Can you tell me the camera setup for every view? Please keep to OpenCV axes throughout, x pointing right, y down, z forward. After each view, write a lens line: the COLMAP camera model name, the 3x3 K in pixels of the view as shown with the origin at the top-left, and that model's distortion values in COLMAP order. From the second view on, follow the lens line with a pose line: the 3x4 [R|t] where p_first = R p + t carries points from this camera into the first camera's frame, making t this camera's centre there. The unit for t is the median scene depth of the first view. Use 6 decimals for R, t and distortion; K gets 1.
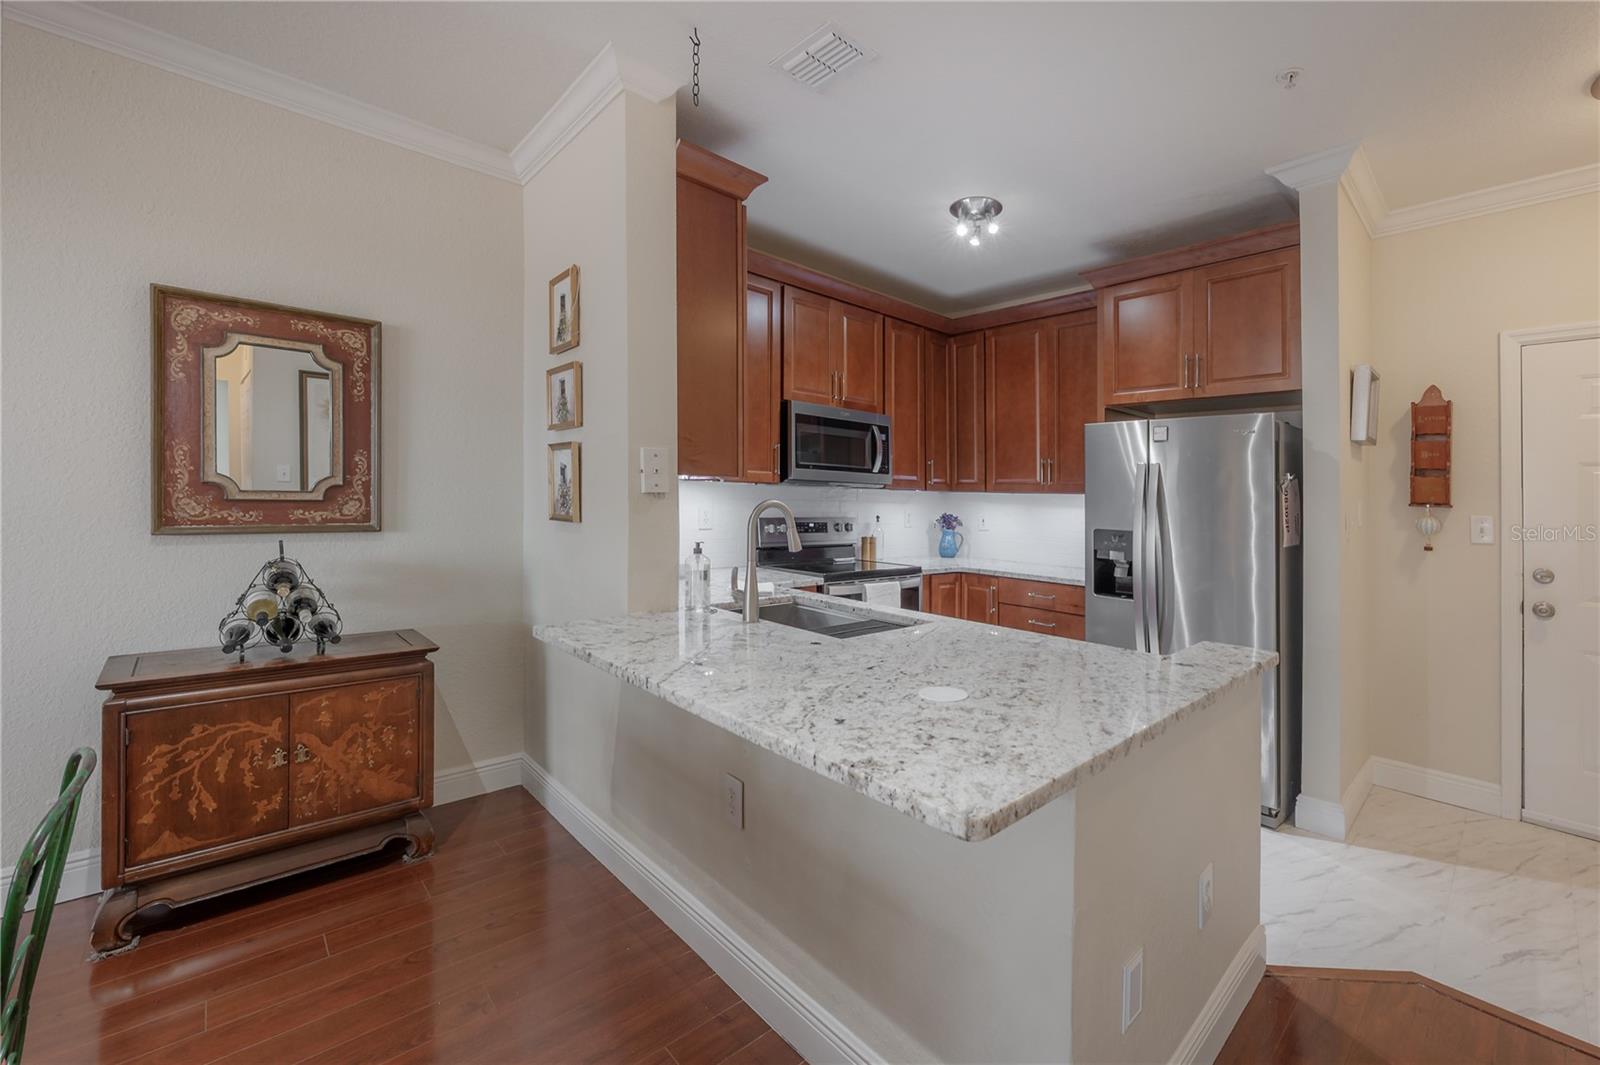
lens RADIAL K [[662.5, 0, 883.5], [0, 662.5, 473.1], [0, 0, 1]] dist [-0.003232, -0.000499]
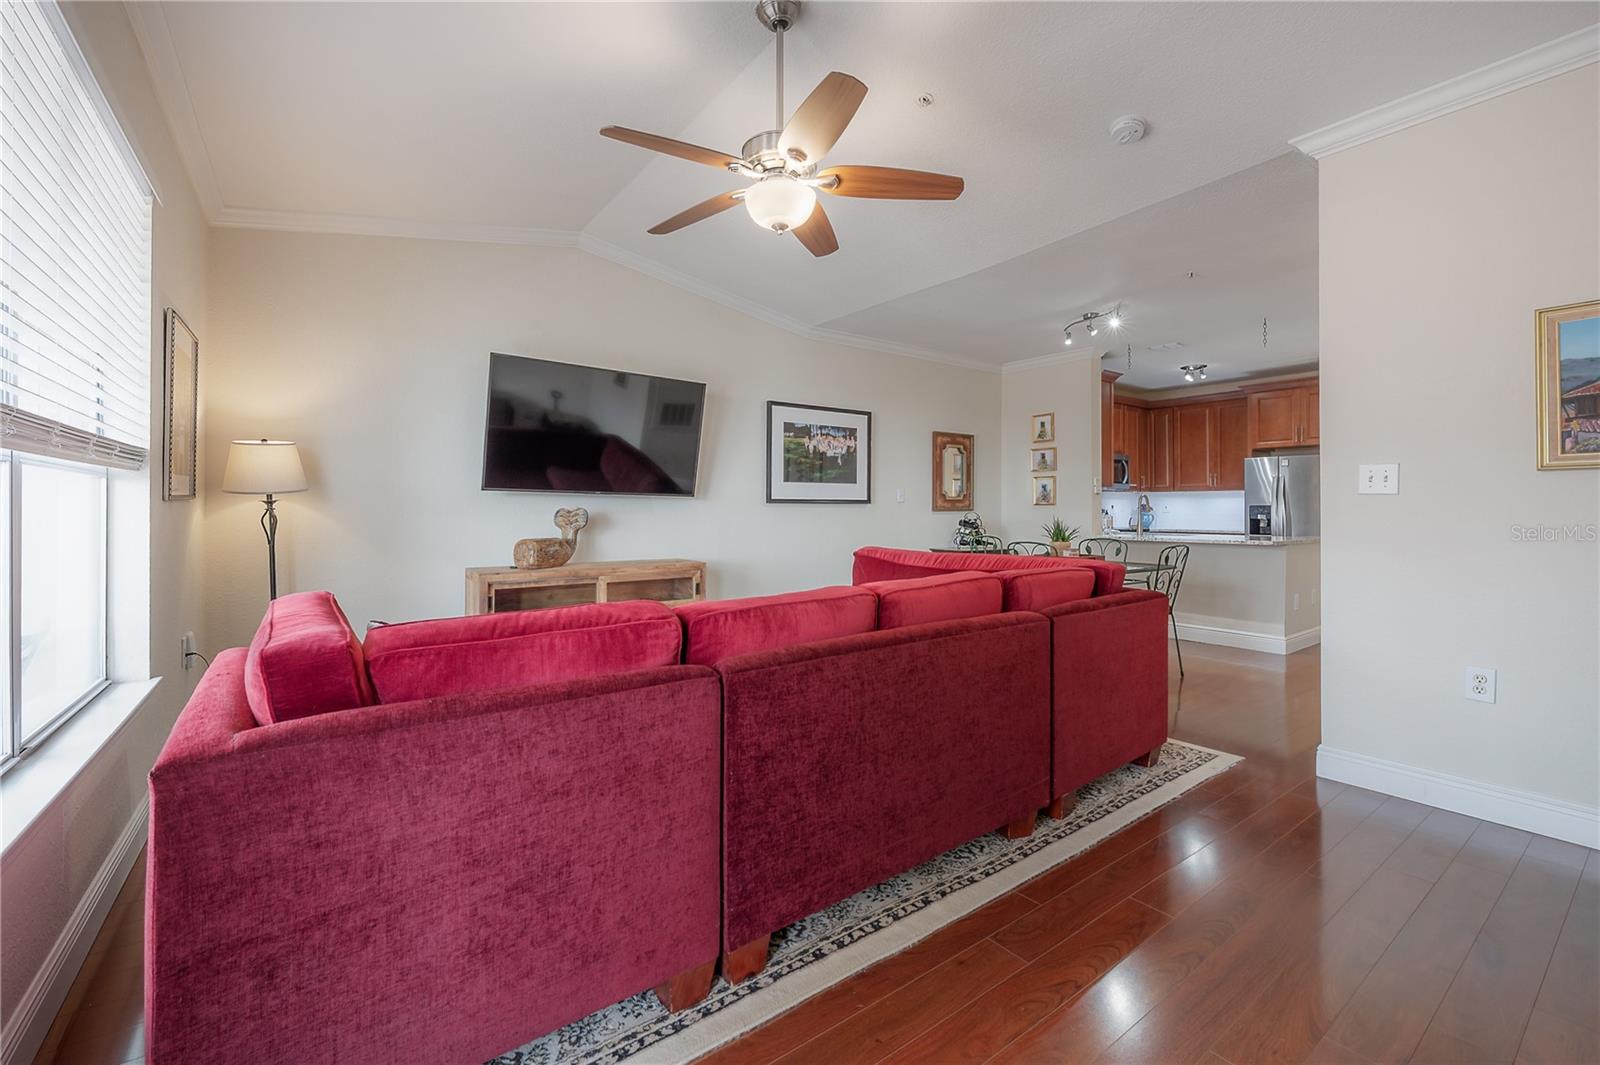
lens RADIAL K [[665.2, 0, 793.8], [0, 665.2, 502.2], [0, 0, 1]] dist [0.000090, -0.000221]
pose [[0.984281, -0.027176, -0.174503, -0.995039], [0.032114, 0.999158, 0.025537, -0.041554], [0.173663, -0.030739, 0.984325, -1.824984]]
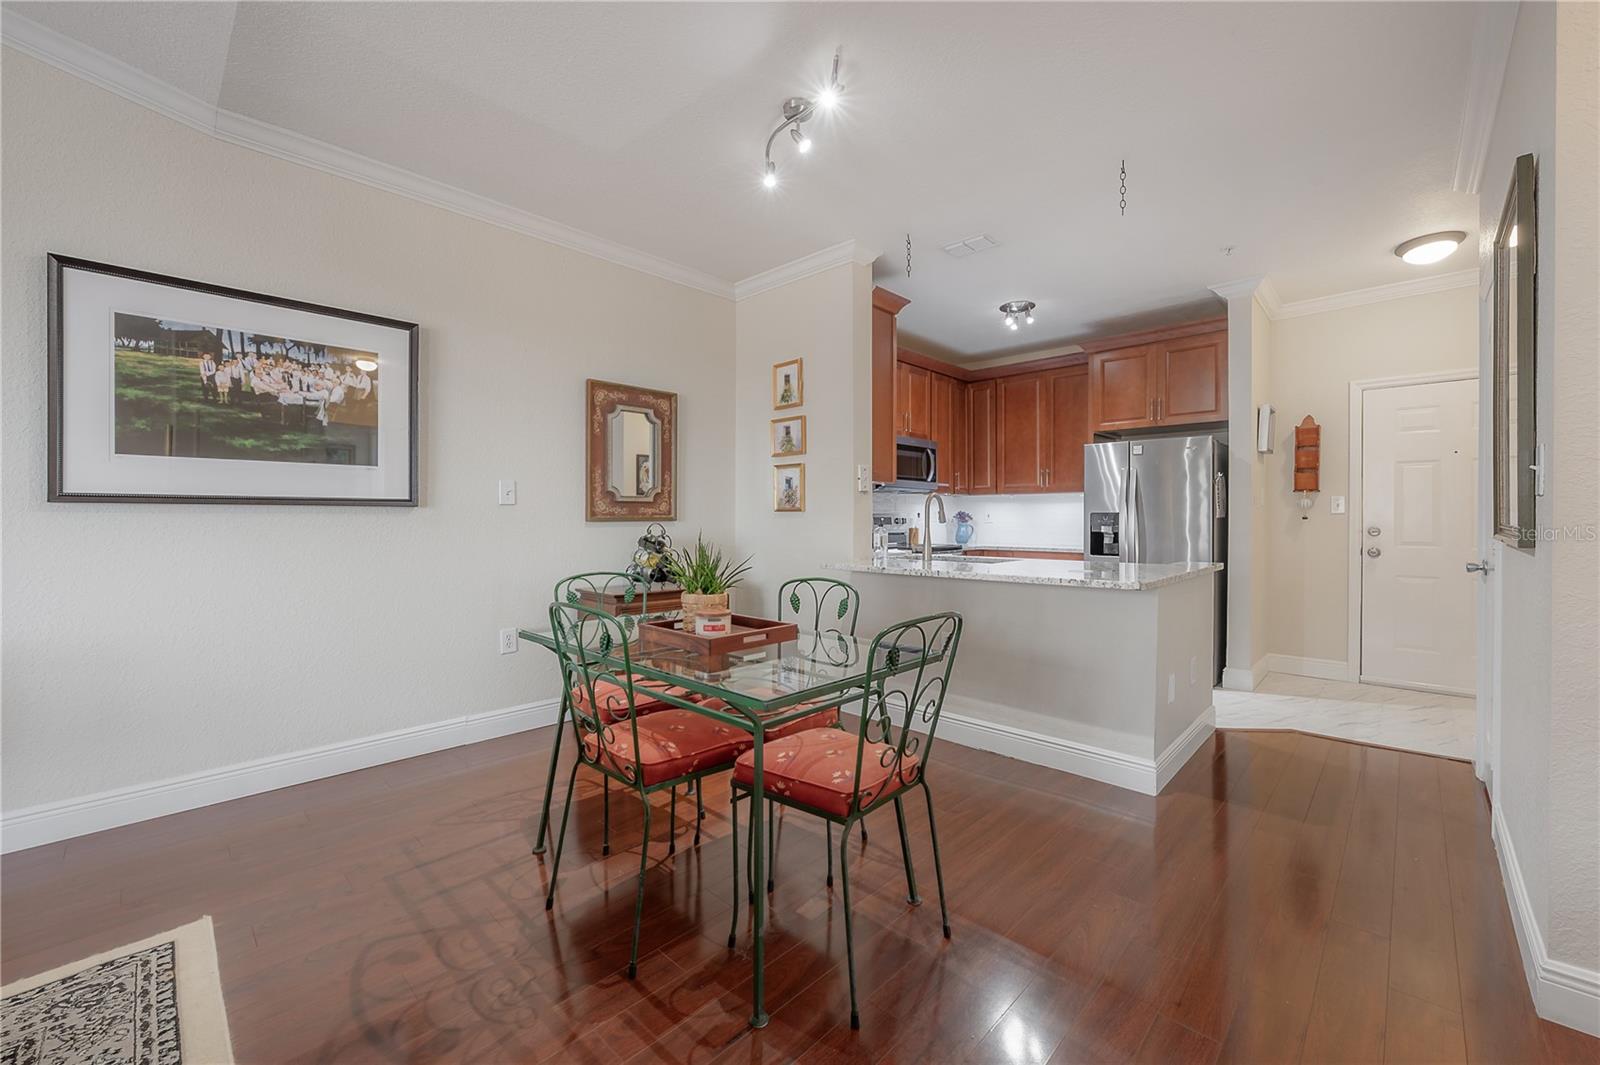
lens RADIAL K [[639.2, 0, 803.6], [0, 639.2, 520.1], [0, 0, 1]] dist [-0.002673, -0.000449]
pose [[0.999613, -0.025450, 0.011242, -0.454661], [0.024949, 0.998779, 0.042647, 0.026192], [-0.012314, -0.042350, 0.999027, -0.591217]]
